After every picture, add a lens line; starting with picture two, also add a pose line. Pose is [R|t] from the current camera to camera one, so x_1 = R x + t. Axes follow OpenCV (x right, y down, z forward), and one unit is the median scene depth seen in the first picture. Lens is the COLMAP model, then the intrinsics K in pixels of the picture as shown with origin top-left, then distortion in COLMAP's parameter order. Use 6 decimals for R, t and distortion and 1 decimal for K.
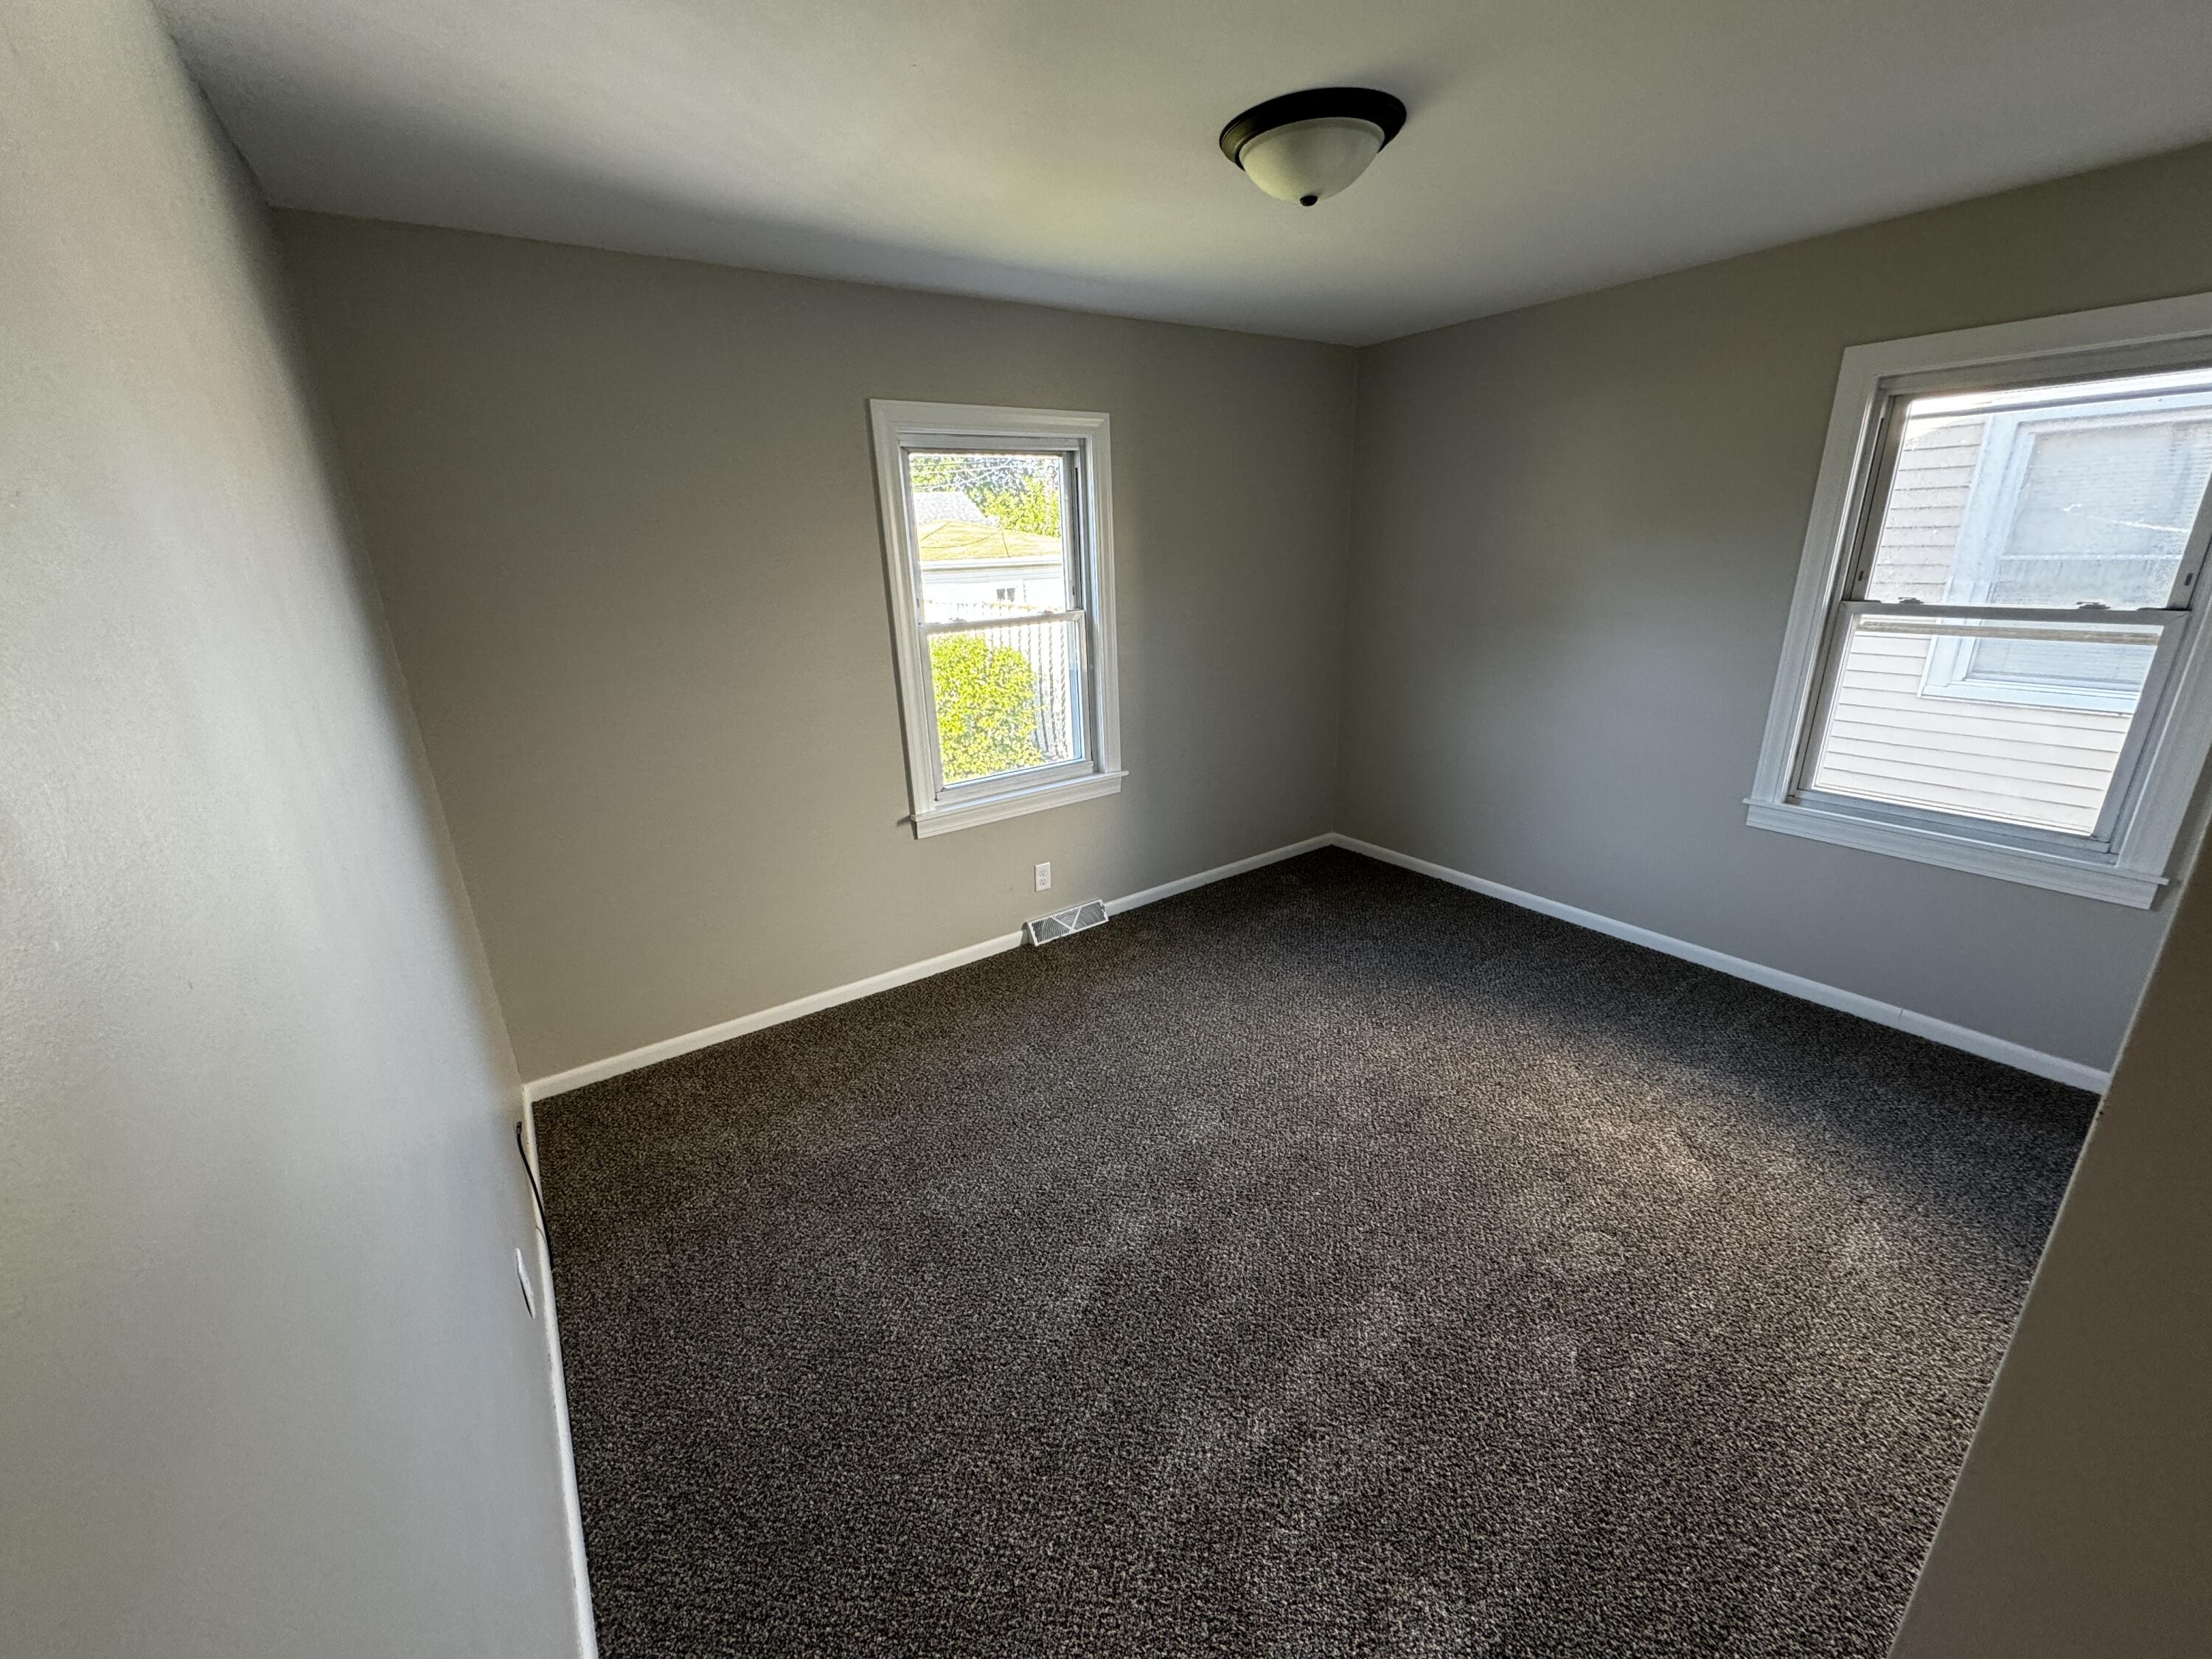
lens RADIAL K [[880.1, 0, 1103.5], [0, 880.1, 833.8], [0, 0, 1]] dist [-0.000502, 0.000208]
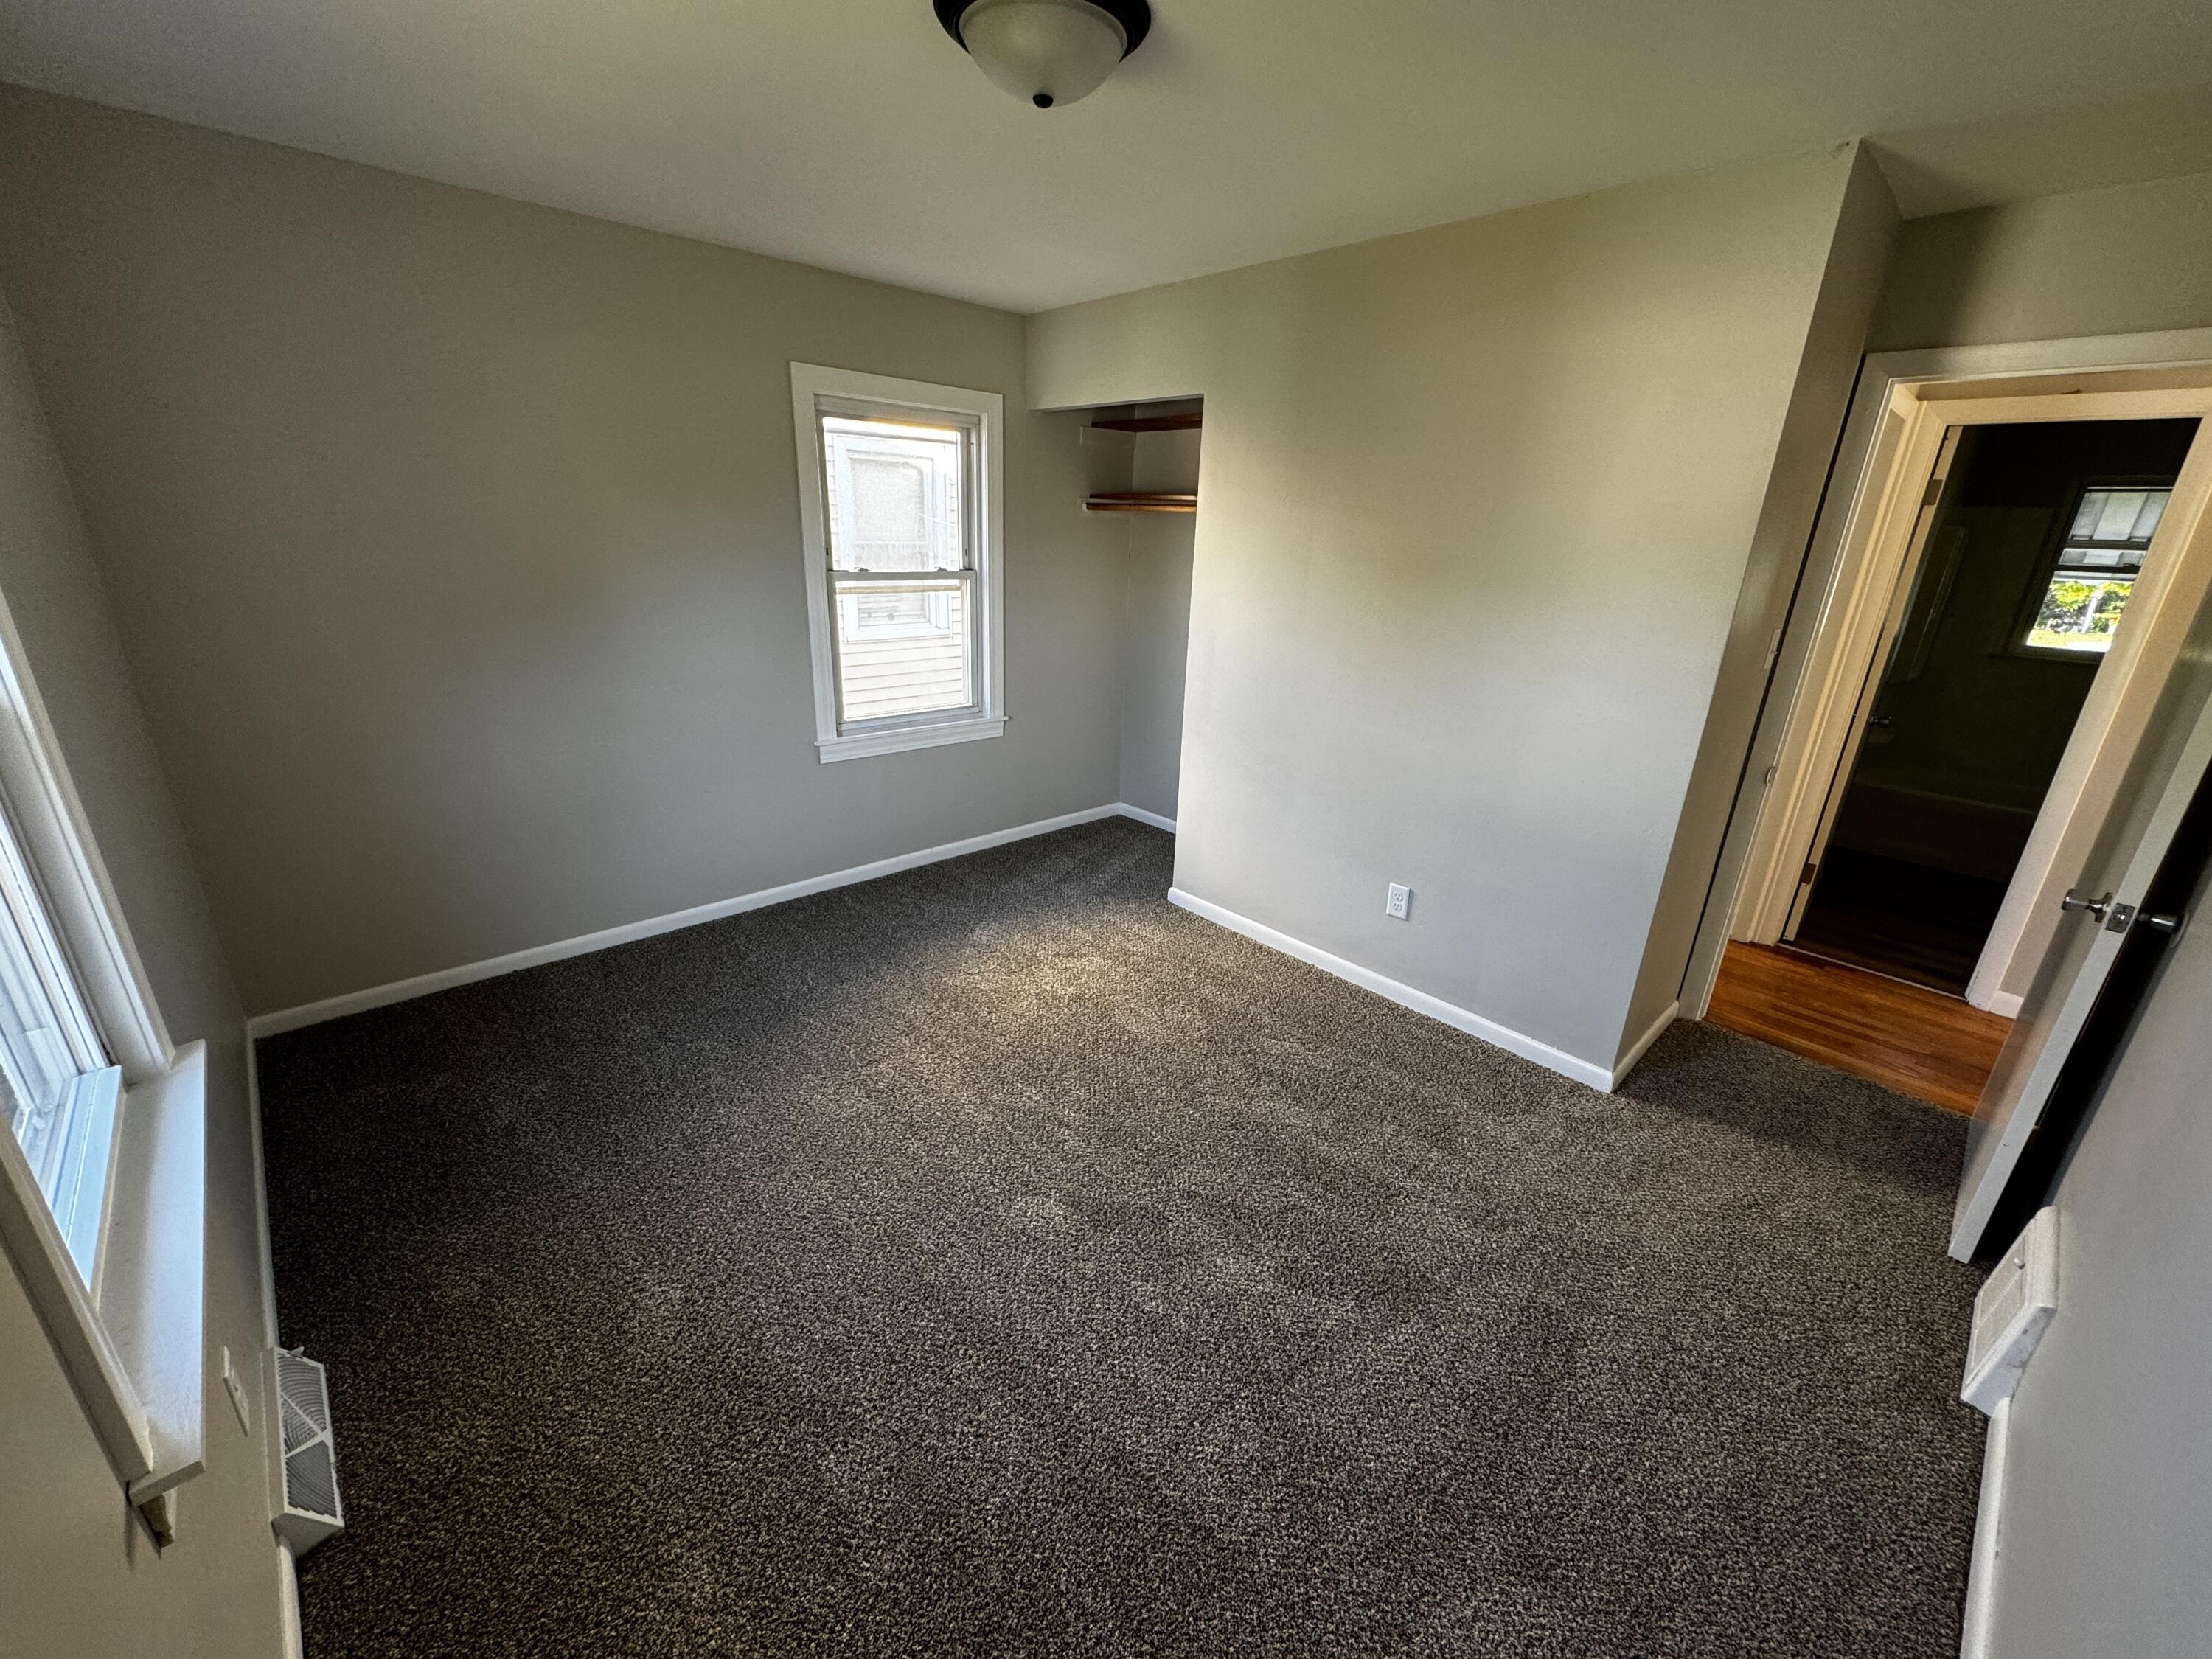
lens RADIAL K [[880.1, 0, 1103.5], [0, 880.1, 833.8], [0, 0, 1]] dist [-0.000502, 0.000208]
pose [[-0.145265, -0.299962, 0.942826, -0.518310], [0.286699, 0.899287, 0.330283, -0.228907], [-0.946943, 0.318286, -0.044636, 0.798249]]
